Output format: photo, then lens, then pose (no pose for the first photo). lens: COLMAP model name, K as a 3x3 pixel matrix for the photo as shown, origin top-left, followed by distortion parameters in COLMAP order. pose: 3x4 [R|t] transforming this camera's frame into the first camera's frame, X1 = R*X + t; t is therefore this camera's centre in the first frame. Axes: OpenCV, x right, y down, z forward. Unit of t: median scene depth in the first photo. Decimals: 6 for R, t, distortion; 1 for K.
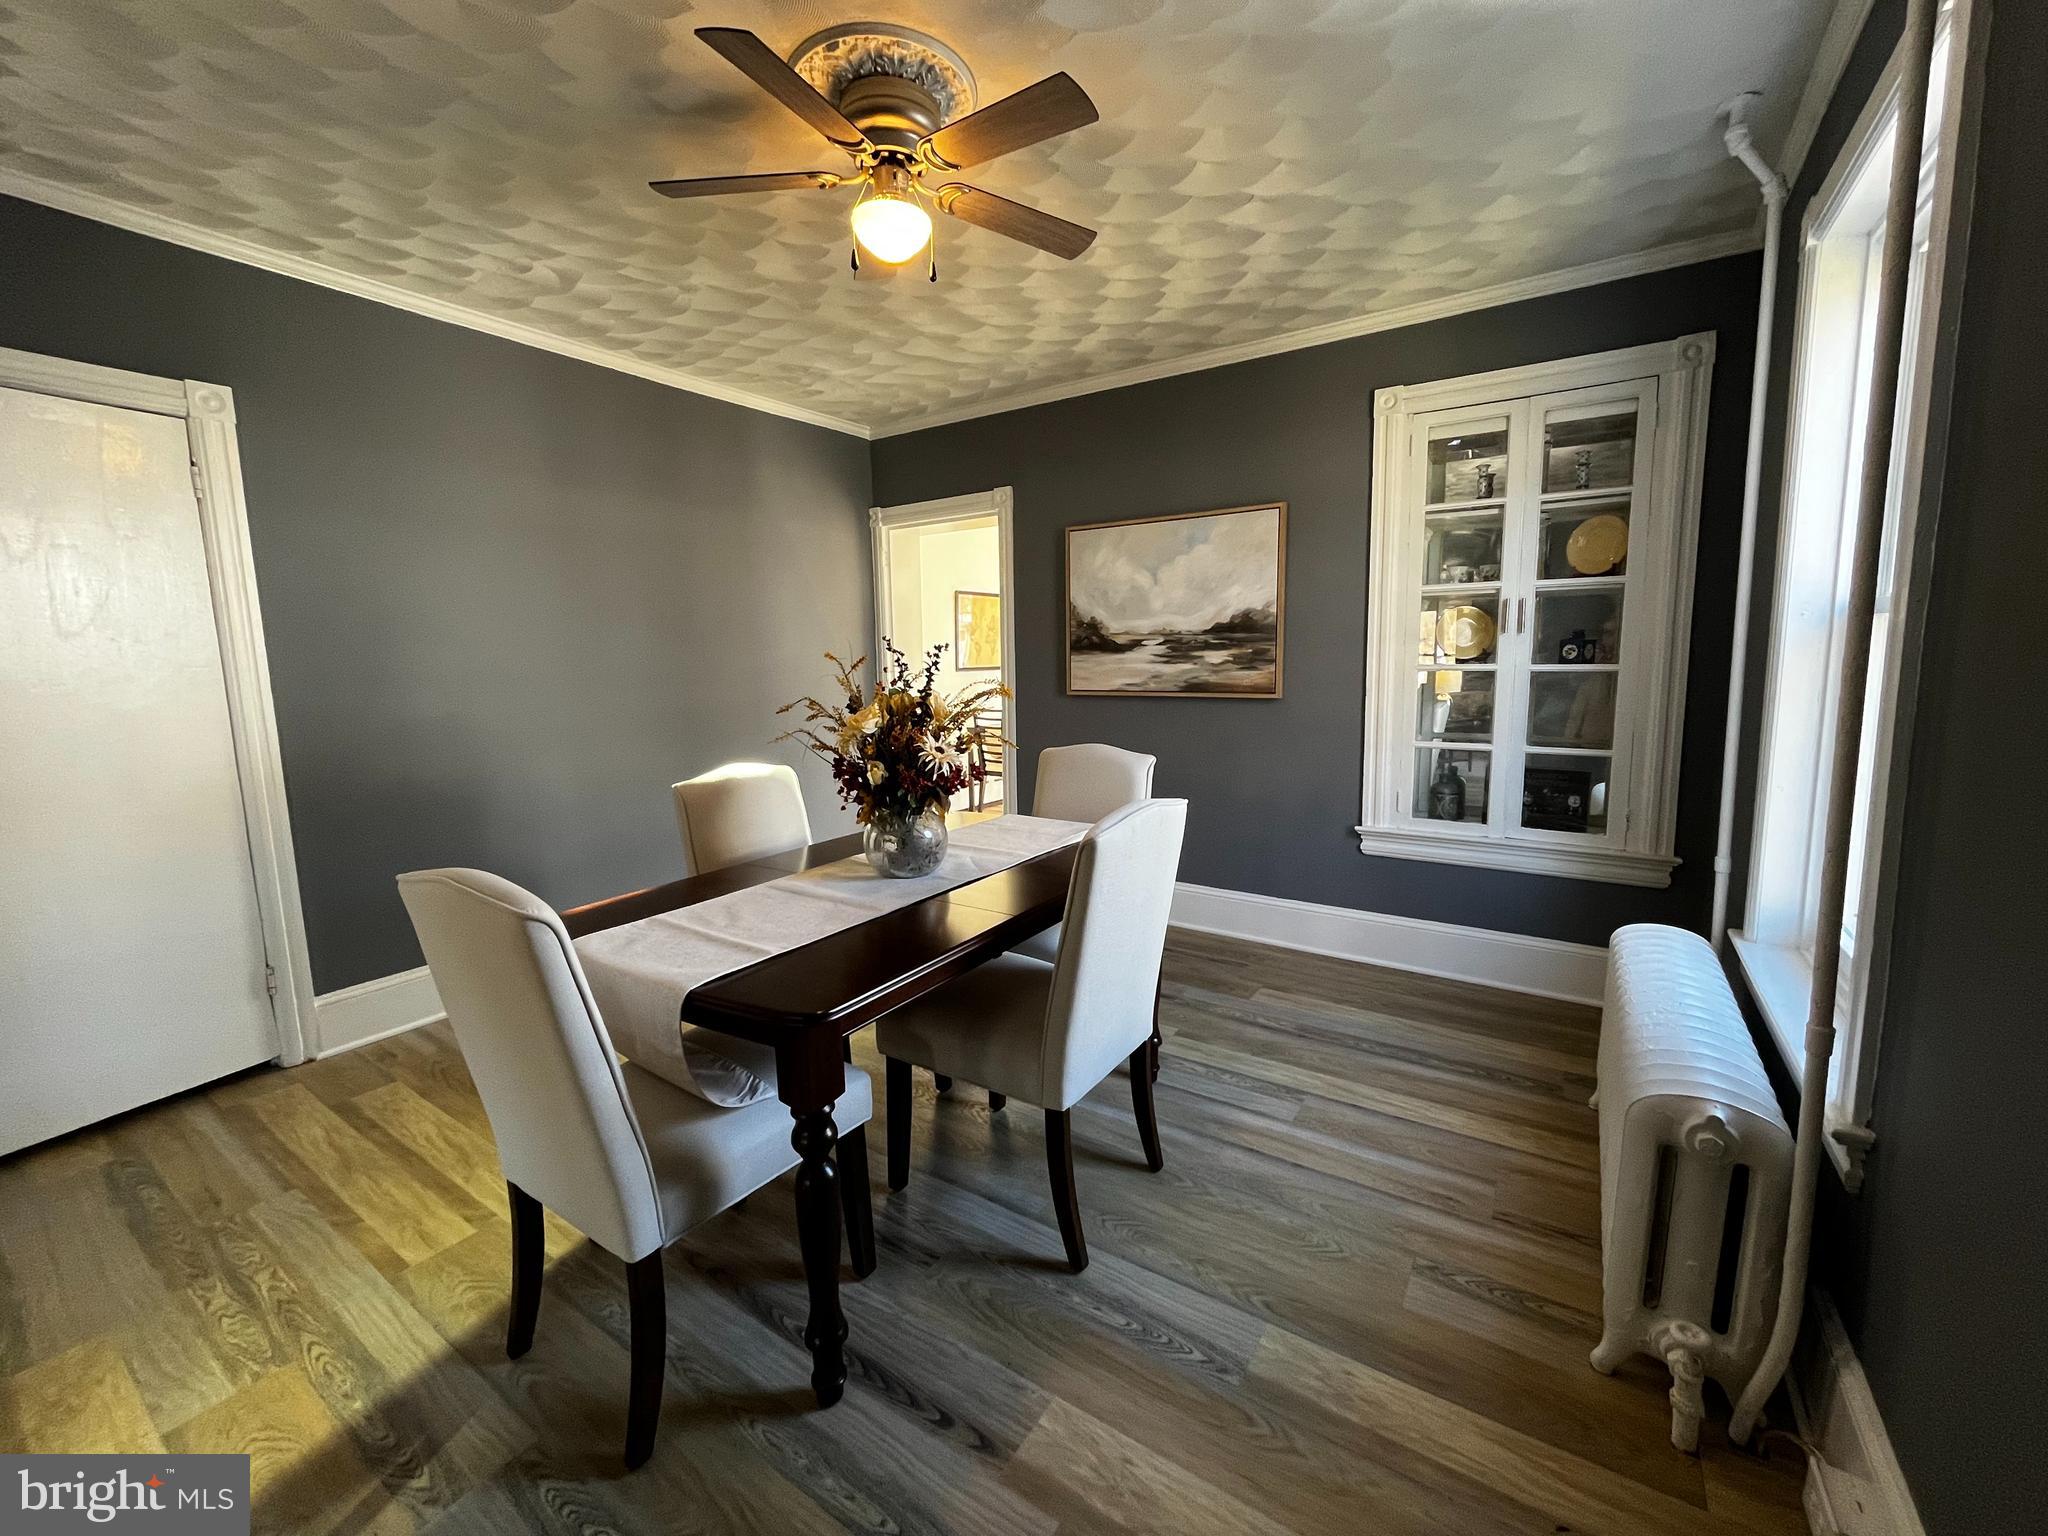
lens RADIAL K [[822.6, 0, 1029.0], [0, 822.6, 763.6], [0, 0, 1]] dist [-0.001861, -0.000741]
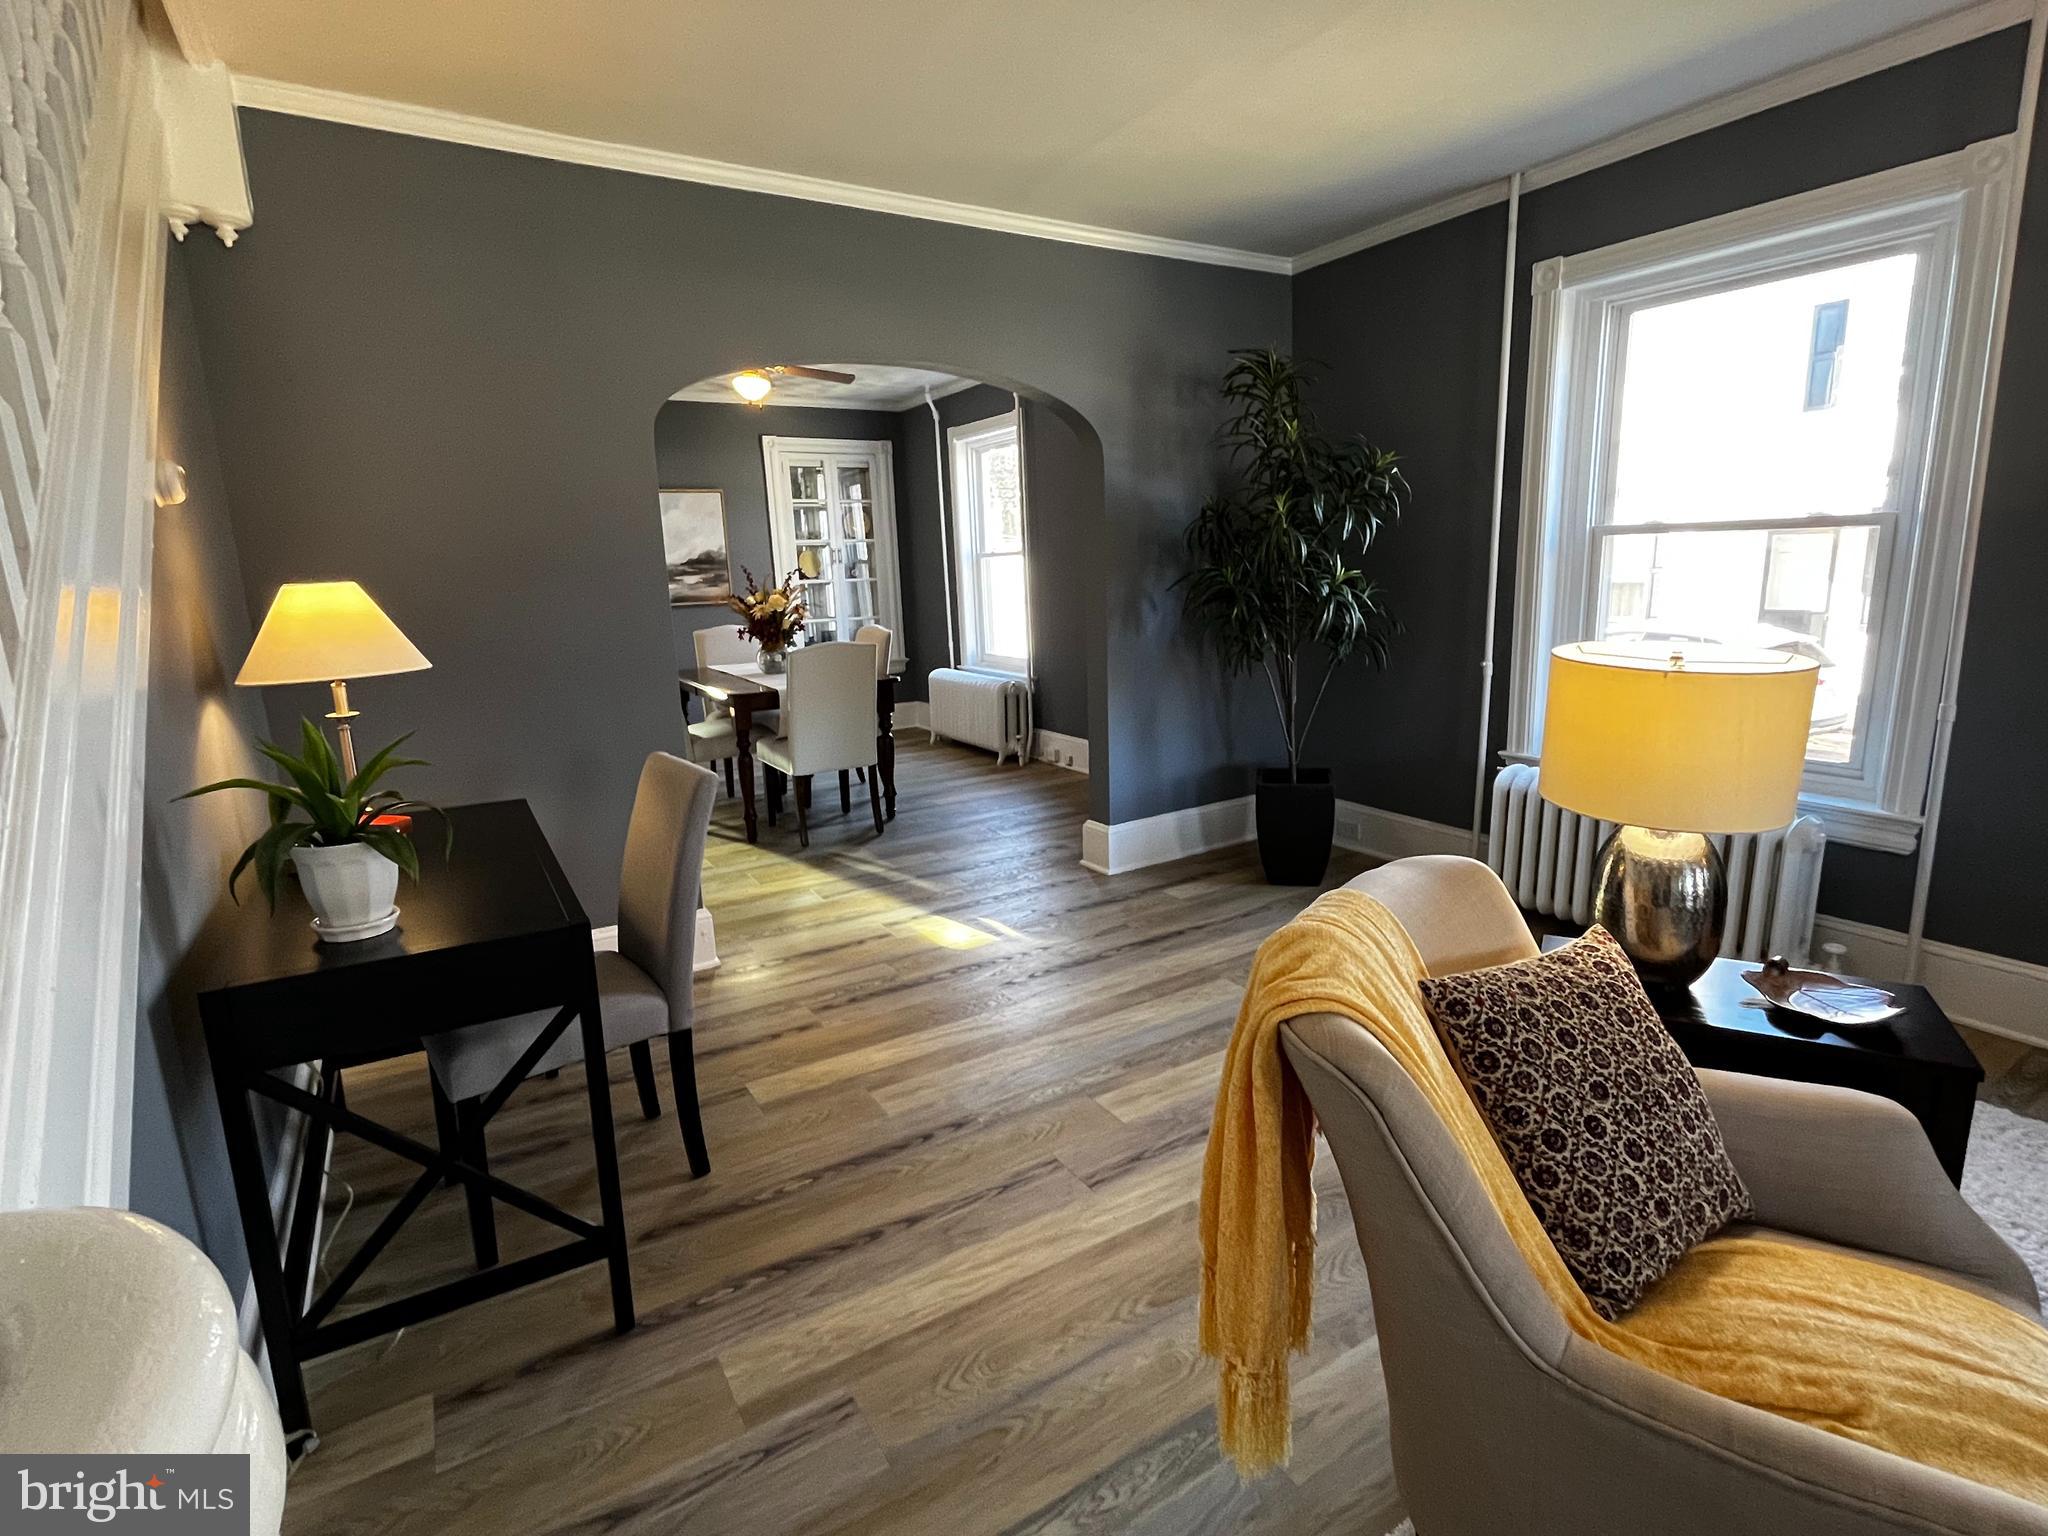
lens RADIAL K [[979.8, 0, 1030.1], [0, 979.8, 765.4], [0, 0, 1]] dist [-0.002297, 0.000049]
pose [[0.414983, -0.184229, 0.890982, -1.363739], [0.147838, 0.979924, 0.133763, 0.074913], [-0.897738, 0.076212, 0.433888, -0.441526]]
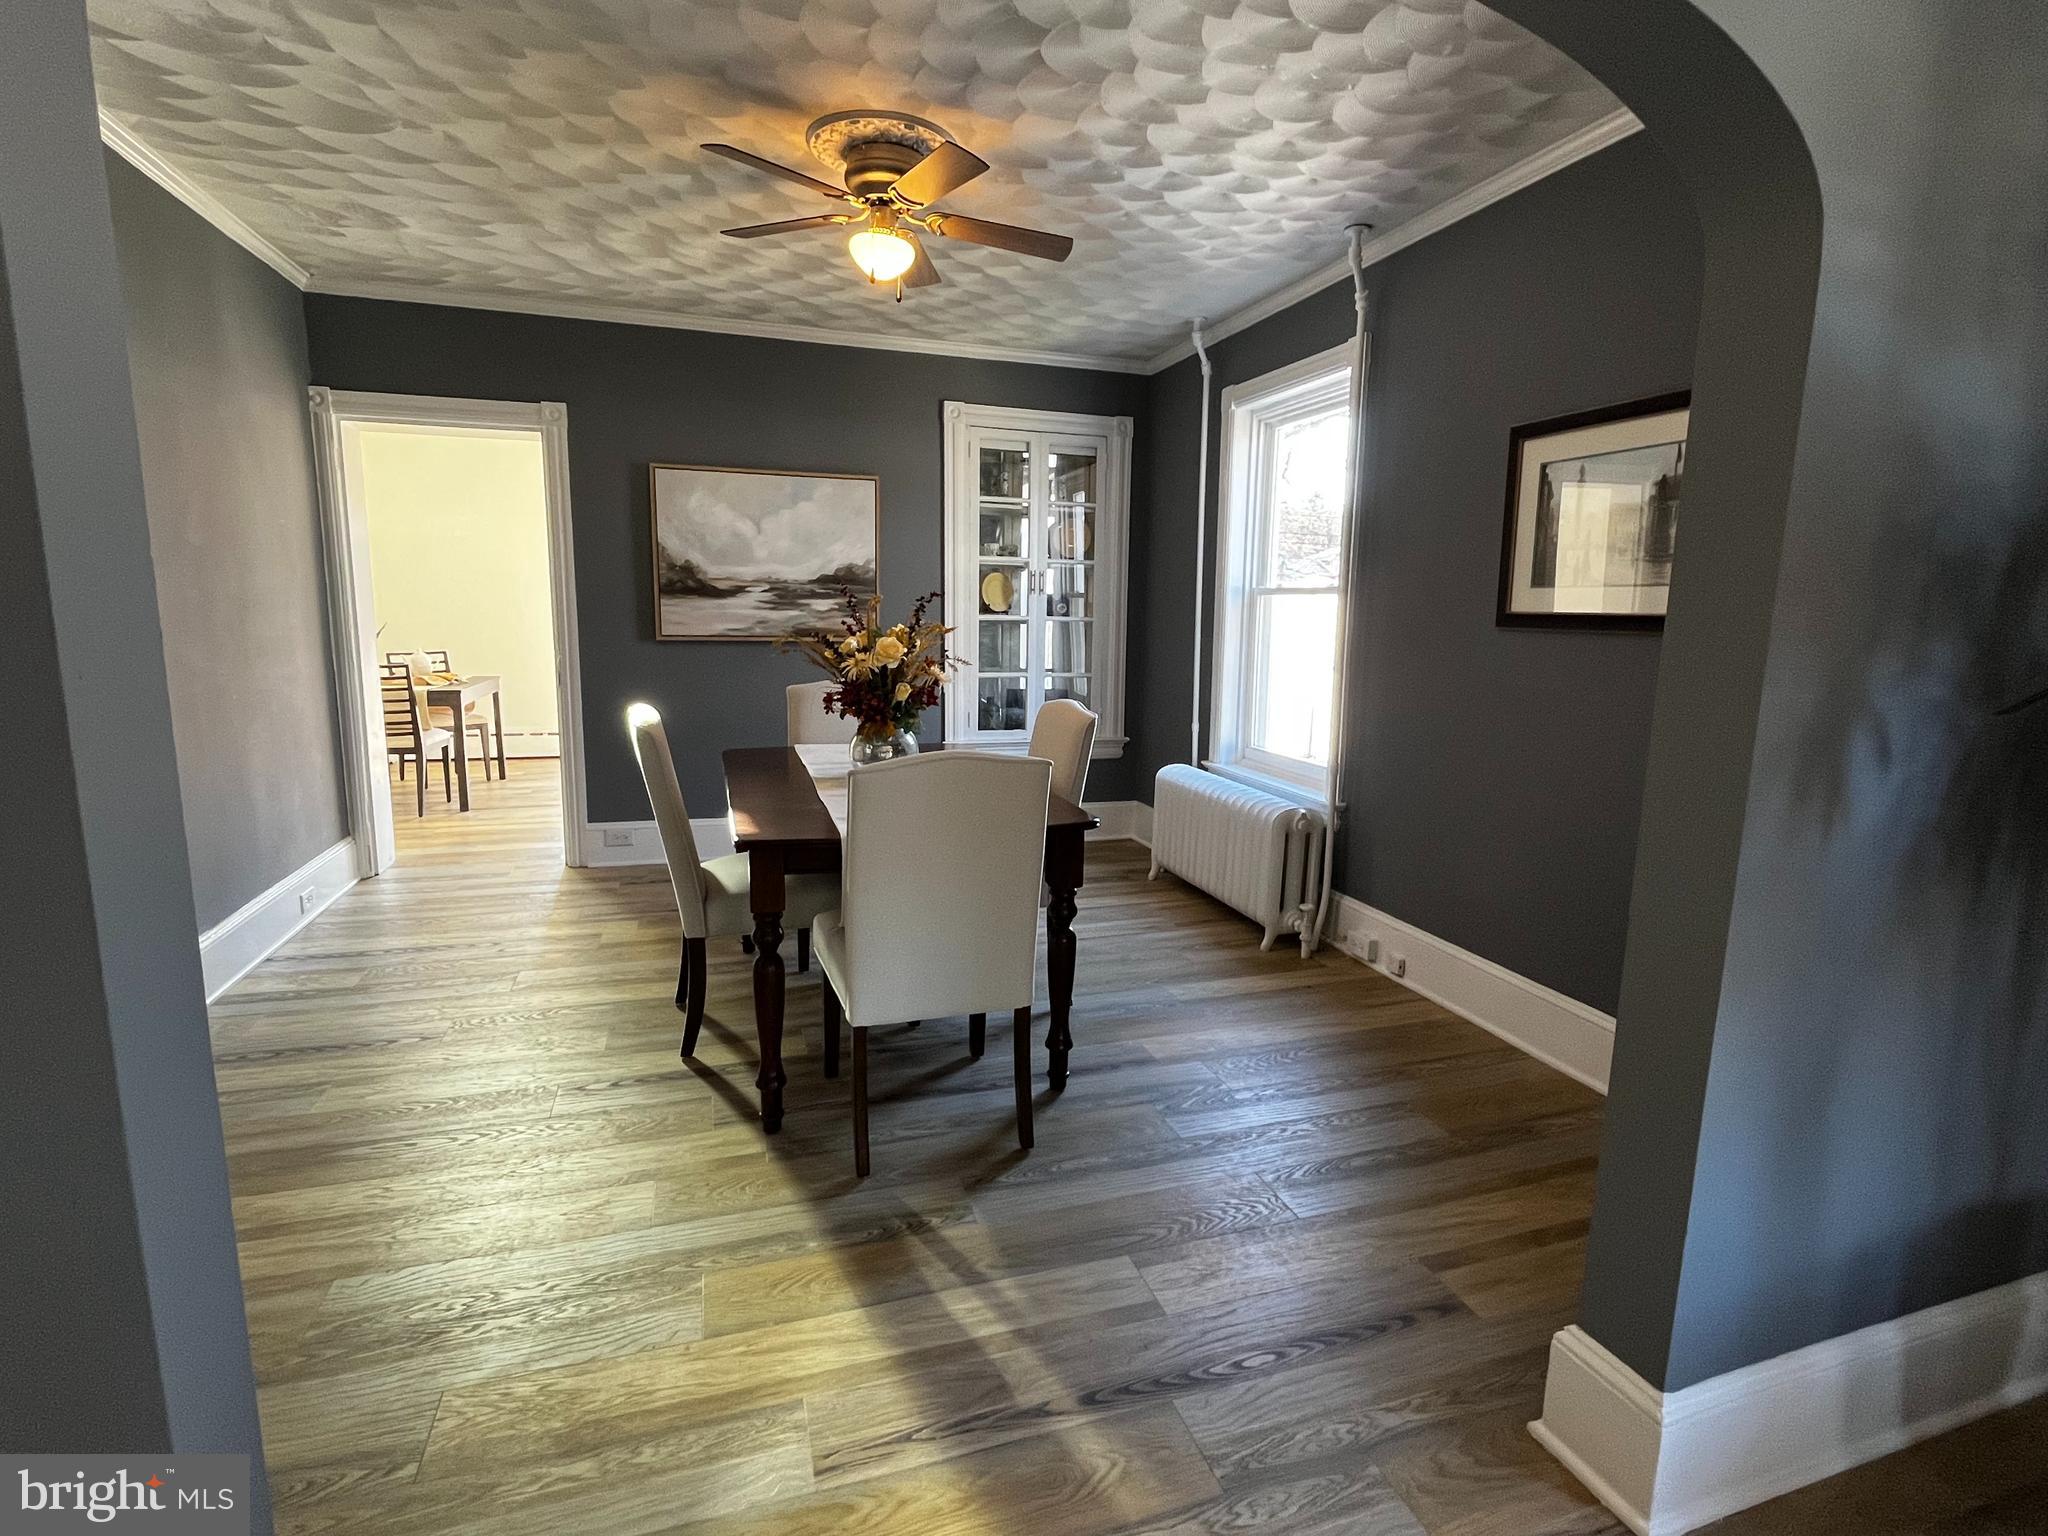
lens RADIAL K [[979.8, 0, 1030.1], [0, 979.8, 765.4], [0, 0, 1]] dist [-0.002297, 0.000049]
pose [[0.615156, -0.099867, 0.782055, -0.695646], [0.076744, 0.994819, 0.066671, 0.020858], [-0.784661, 0.019005, 0.619633, -0.042176]]
